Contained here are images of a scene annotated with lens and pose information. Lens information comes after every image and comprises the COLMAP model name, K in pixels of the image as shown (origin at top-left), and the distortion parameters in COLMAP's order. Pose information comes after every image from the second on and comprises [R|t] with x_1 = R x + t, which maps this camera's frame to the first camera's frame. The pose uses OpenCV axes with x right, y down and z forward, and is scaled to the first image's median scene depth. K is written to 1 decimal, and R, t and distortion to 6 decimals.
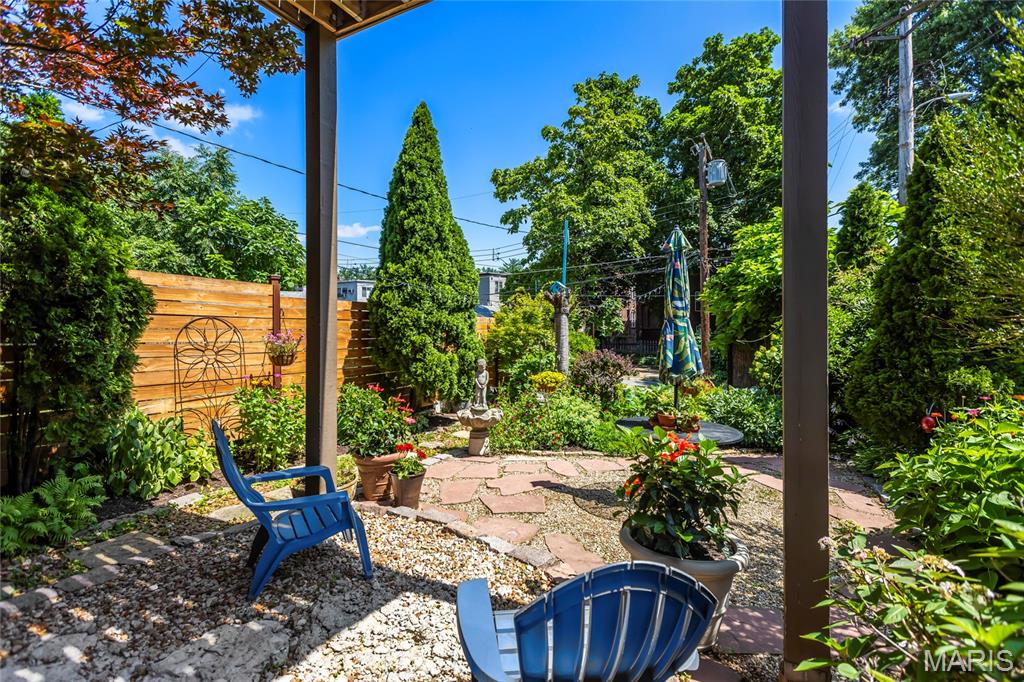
lens RADIAL K [[462.5, 0, 512.7], [0, 462.5, 316.7], [0, 0, 1]] dist [0.001093, 0.000148]
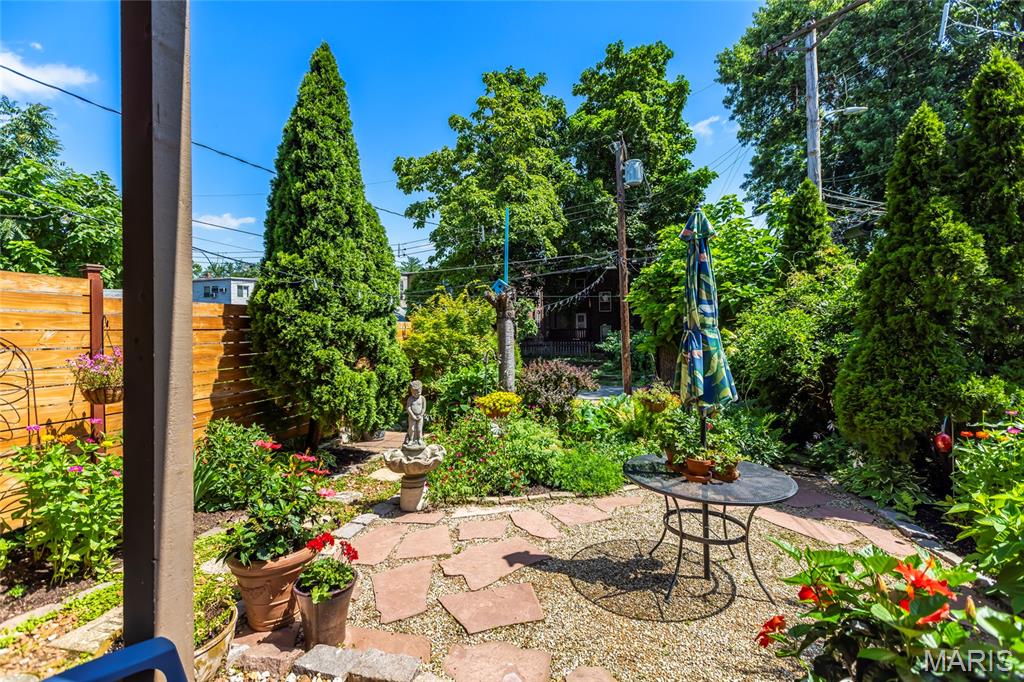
lens RADIAL K [[462.5, 0, 512.7], [0, 462.5, 316.7], [0, 0, 1]] dist [0.001093, 0.000148]
pose [[0.975415, -0.007533, 0.220249, -0.064342], [0.007566, 0.999971, 0.000692, -0.009845], [-0.220248, 0.000992, 0.975443, 0.186978]]
